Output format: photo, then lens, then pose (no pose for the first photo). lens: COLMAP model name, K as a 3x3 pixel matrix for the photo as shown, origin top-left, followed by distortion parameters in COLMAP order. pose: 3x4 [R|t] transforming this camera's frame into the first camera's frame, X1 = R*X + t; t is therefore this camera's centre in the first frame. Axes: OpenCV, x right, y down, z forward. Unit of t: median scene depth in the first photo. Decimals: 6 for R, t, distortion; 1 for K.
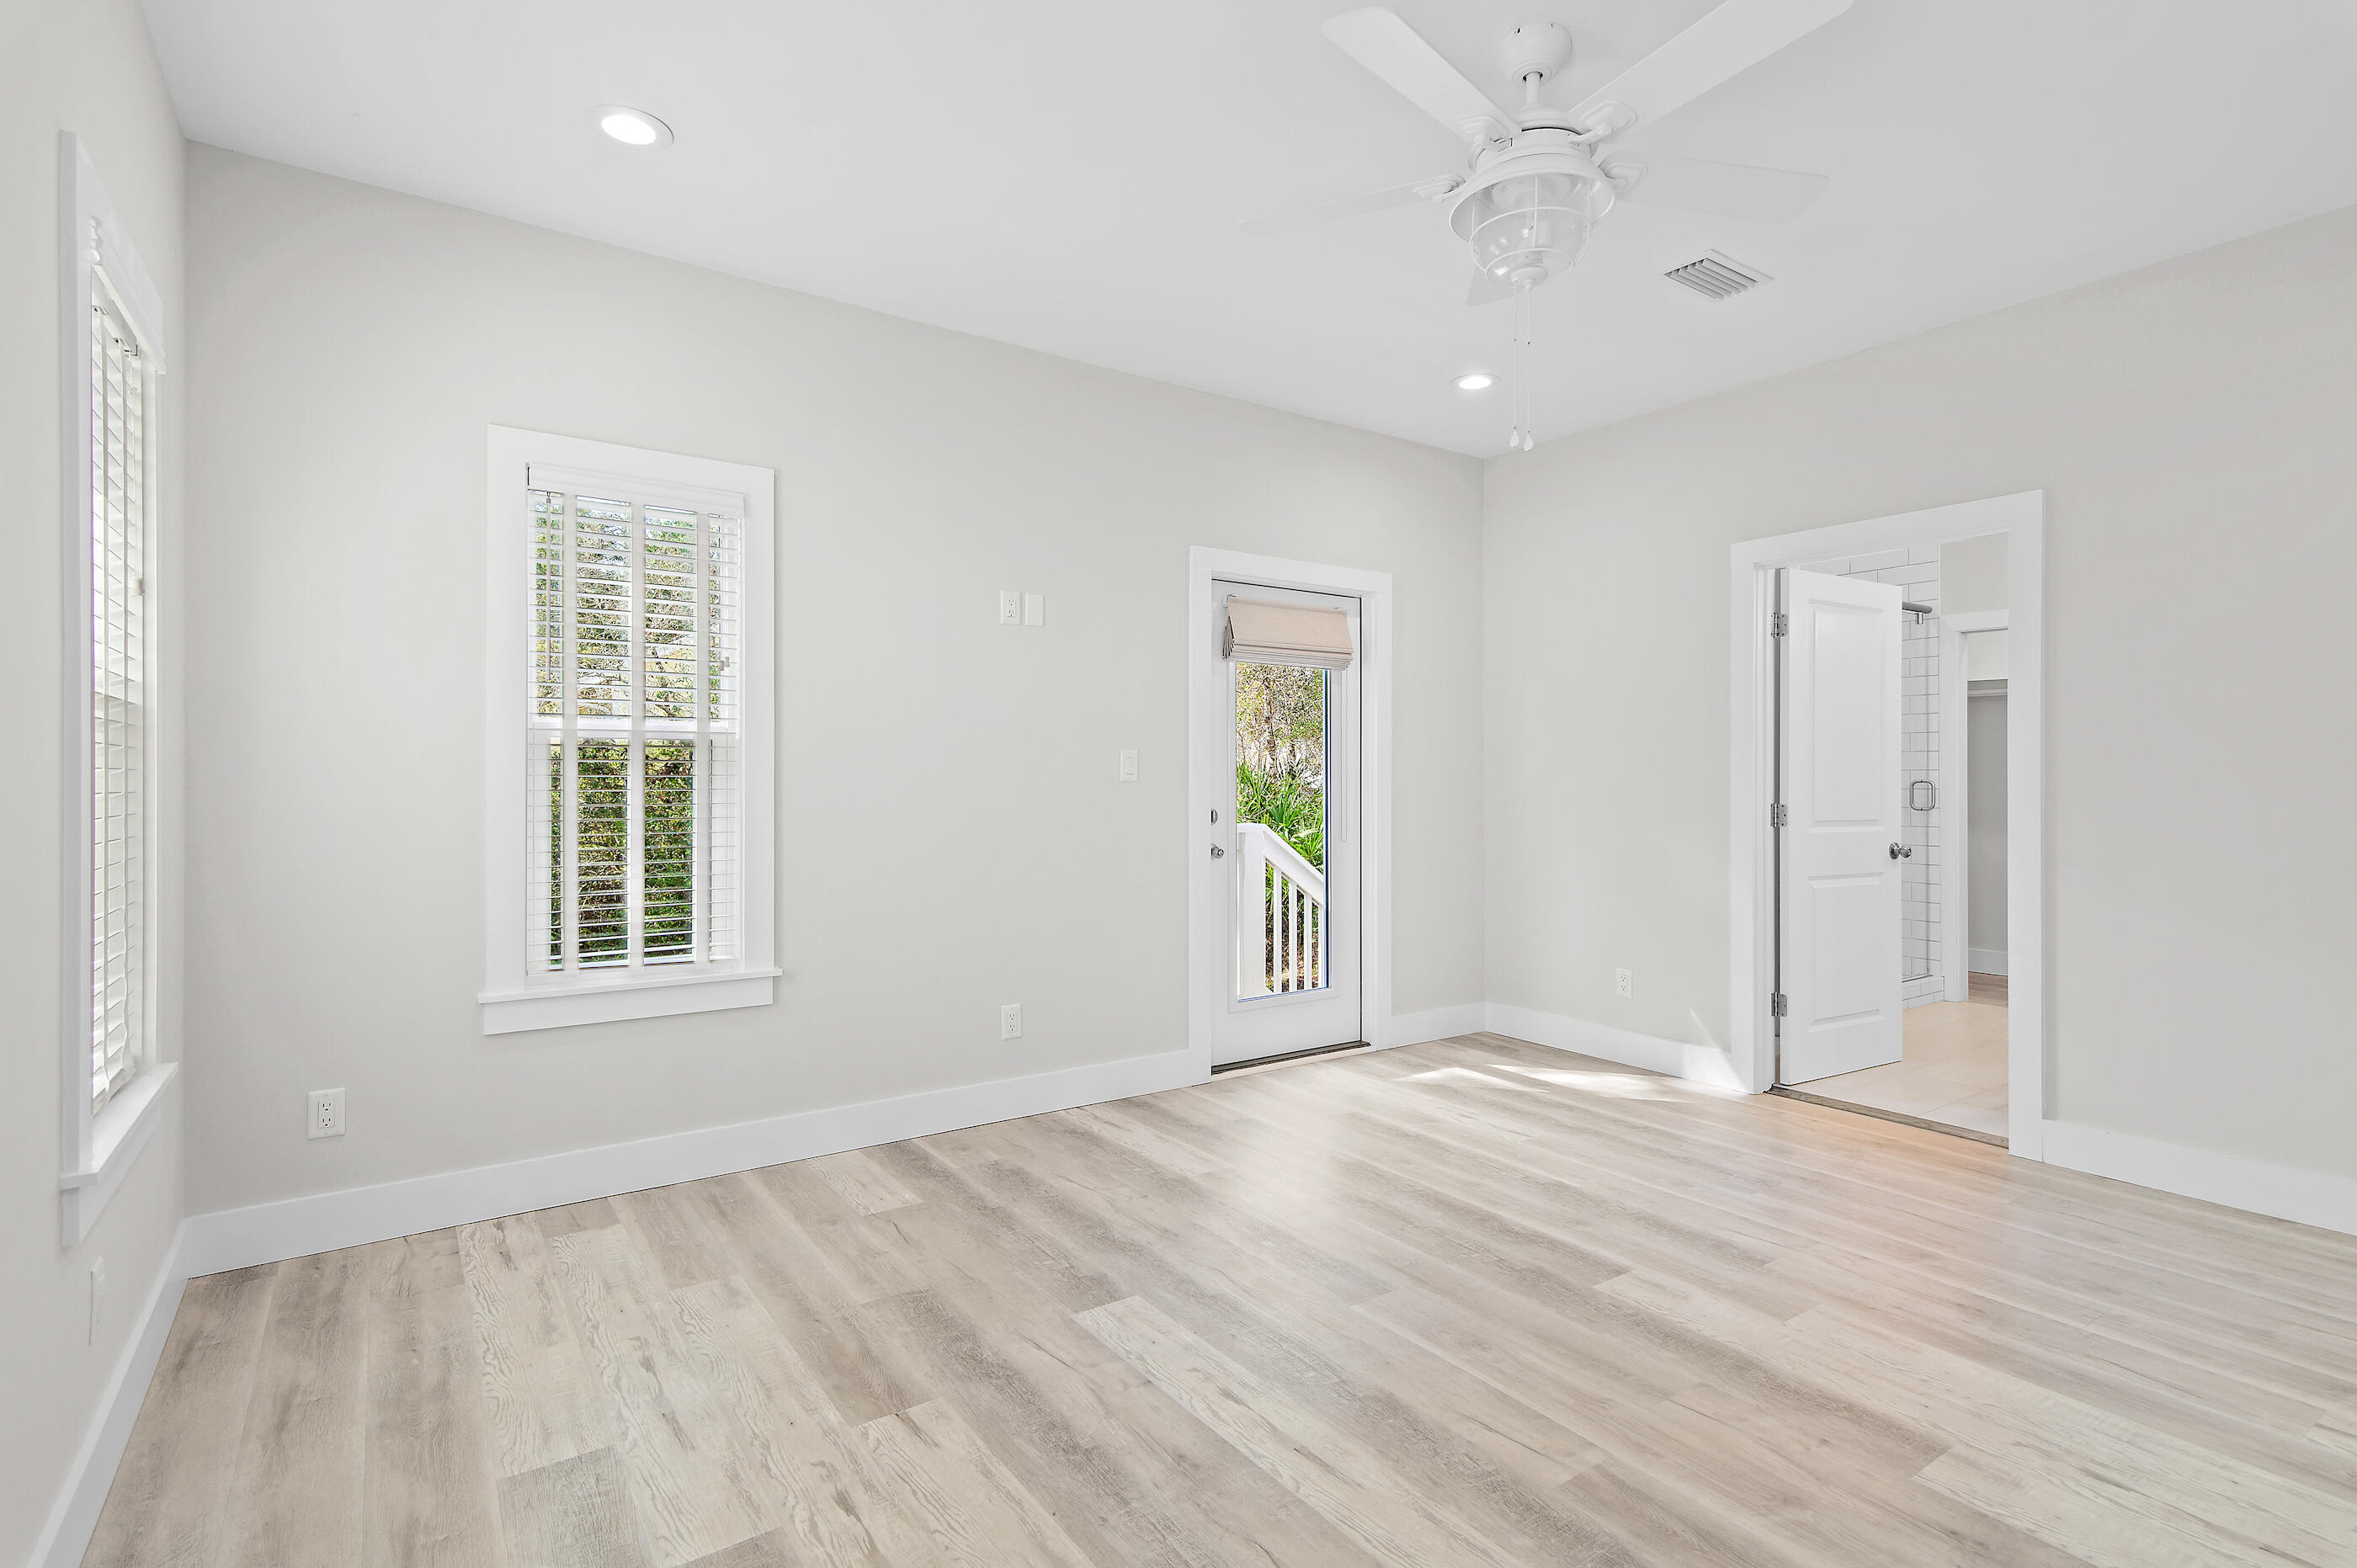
lens RADIAL K [[1162.3, 0, 1180.1], [0, 1162.3, 772.6], [0, 0, 1]] dist [0.020871, -0.000032]
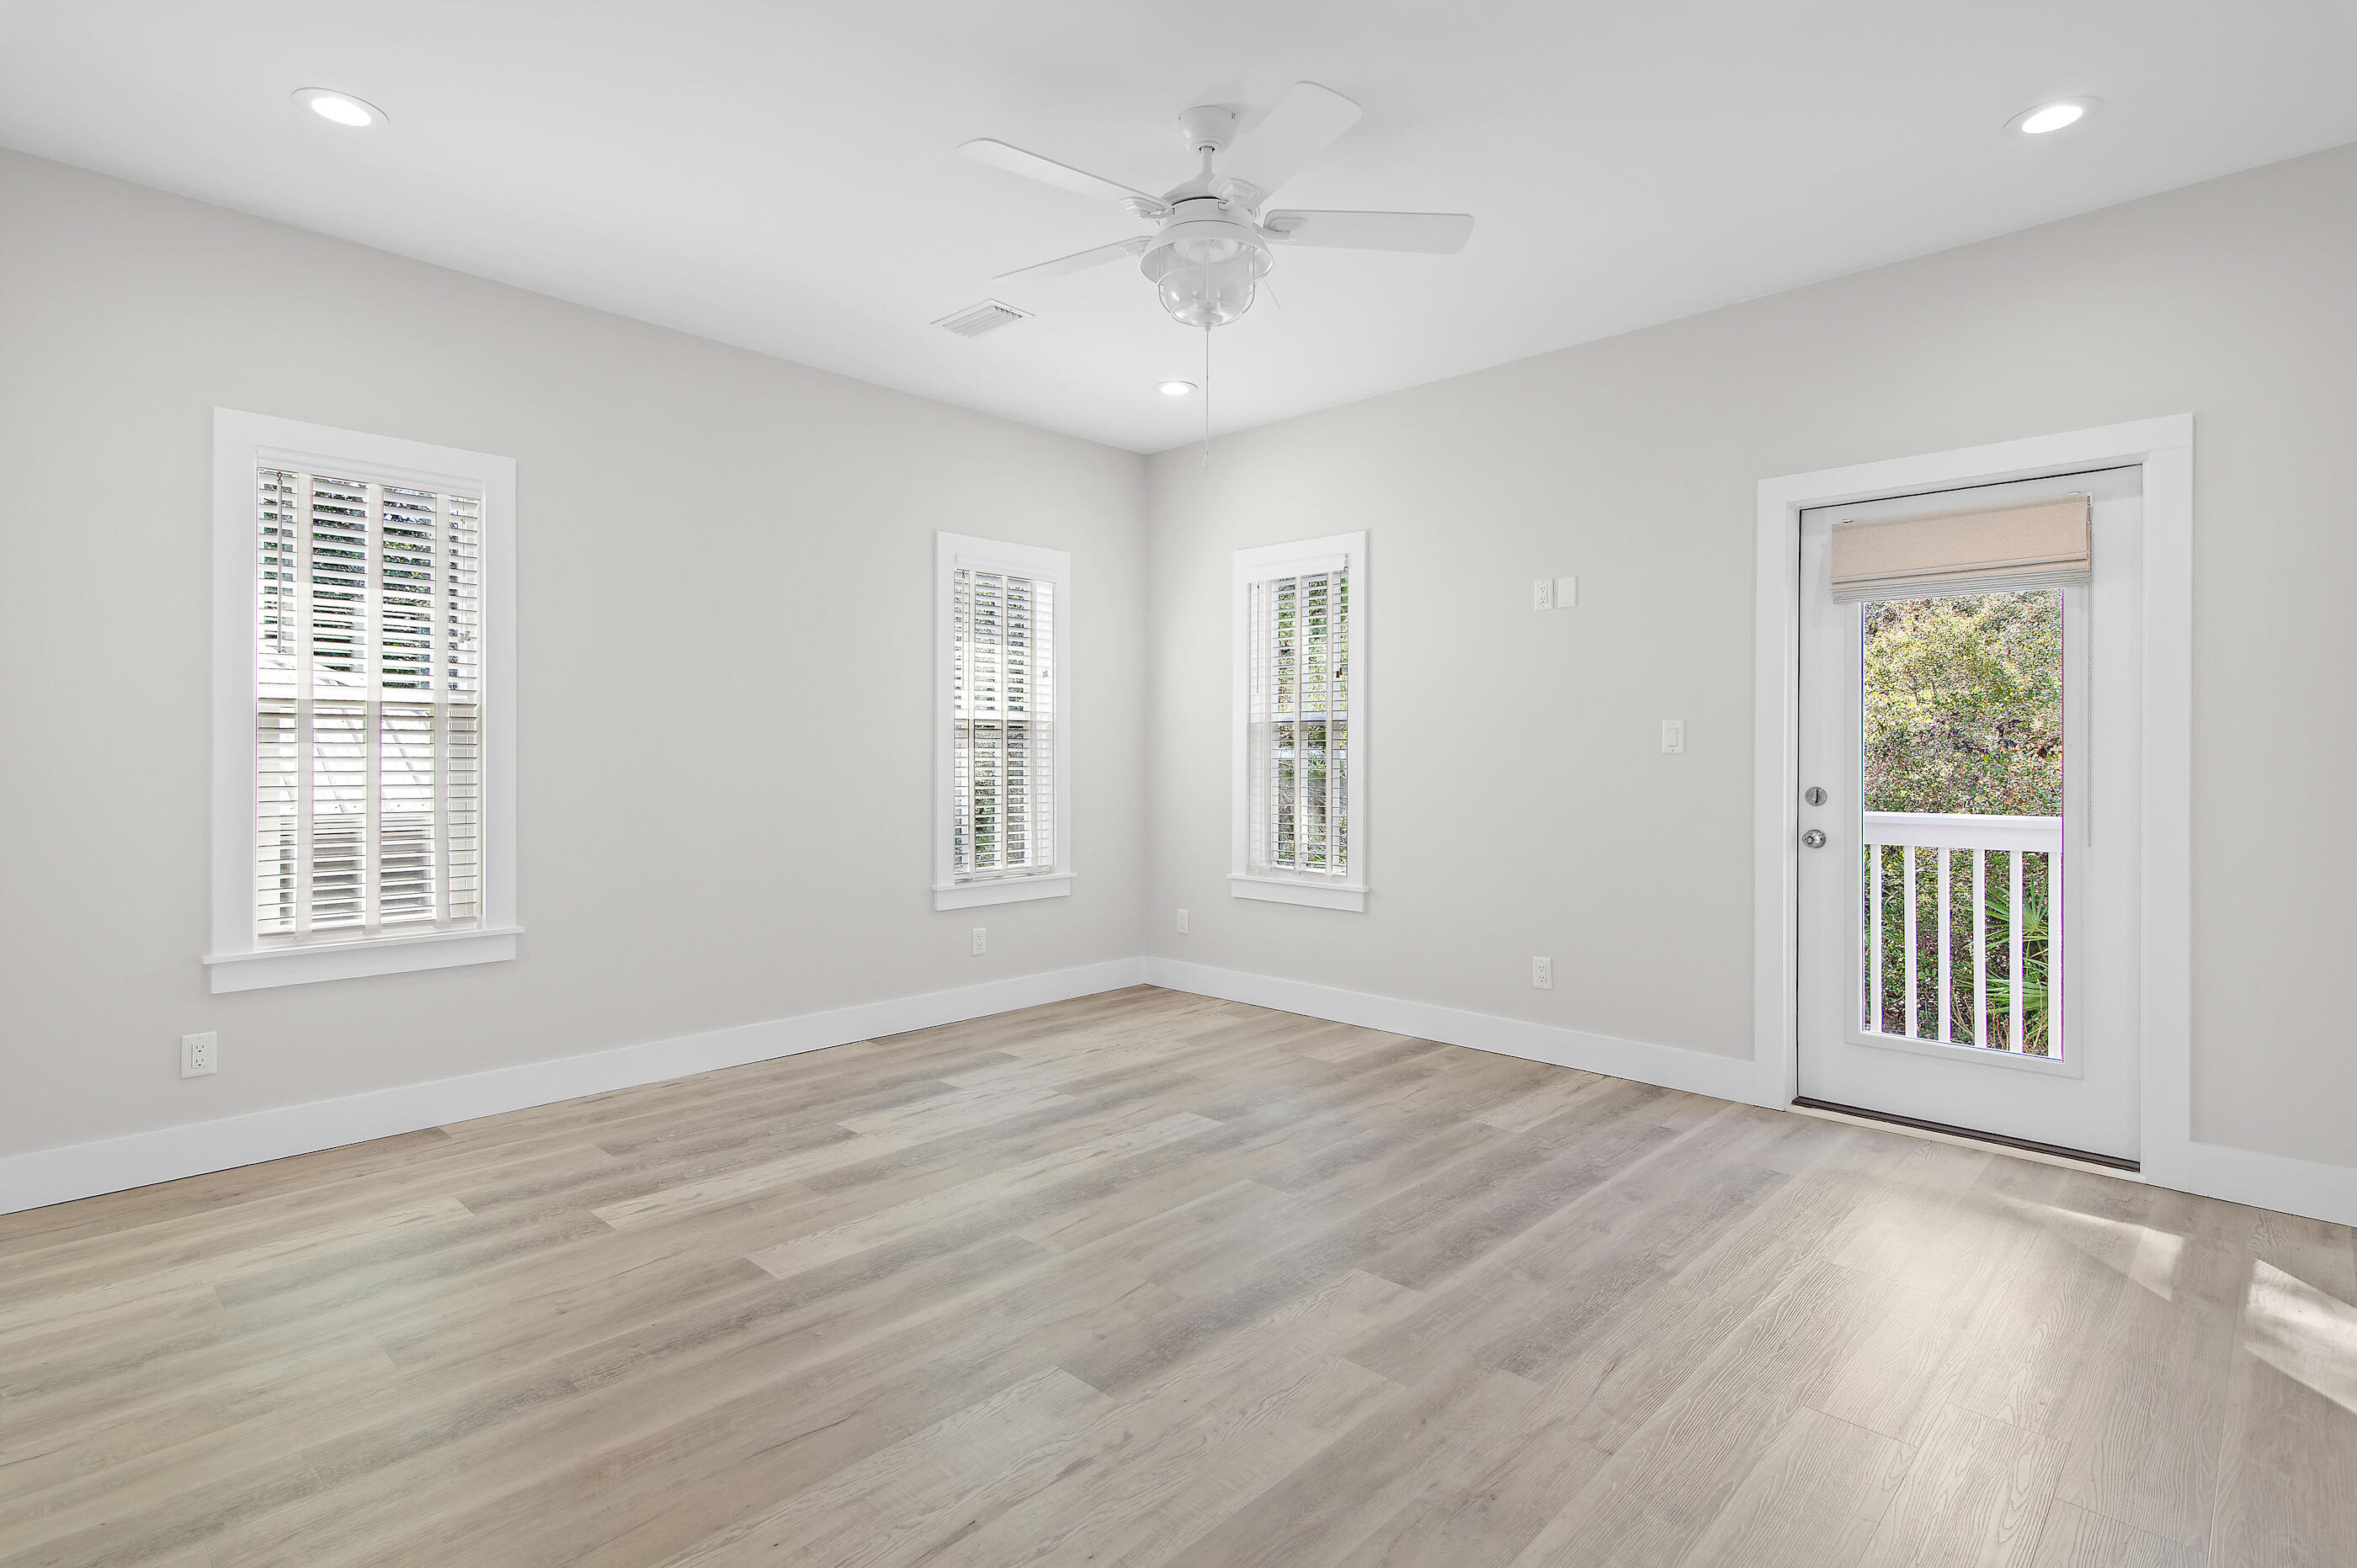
lens RADIAL K [[1207.4, 0, 1193.7], [0, 1207.4, 749.8], [0, 0, 1]] dist [0.020711, -0.000174]
pose [[0.174769, -0.005414, -0.984594, 1.022457], [0.001876, 0.999985, -0.005166, 0.010466], [0.984608, -0.000944, 0.174777, 0.533969]]
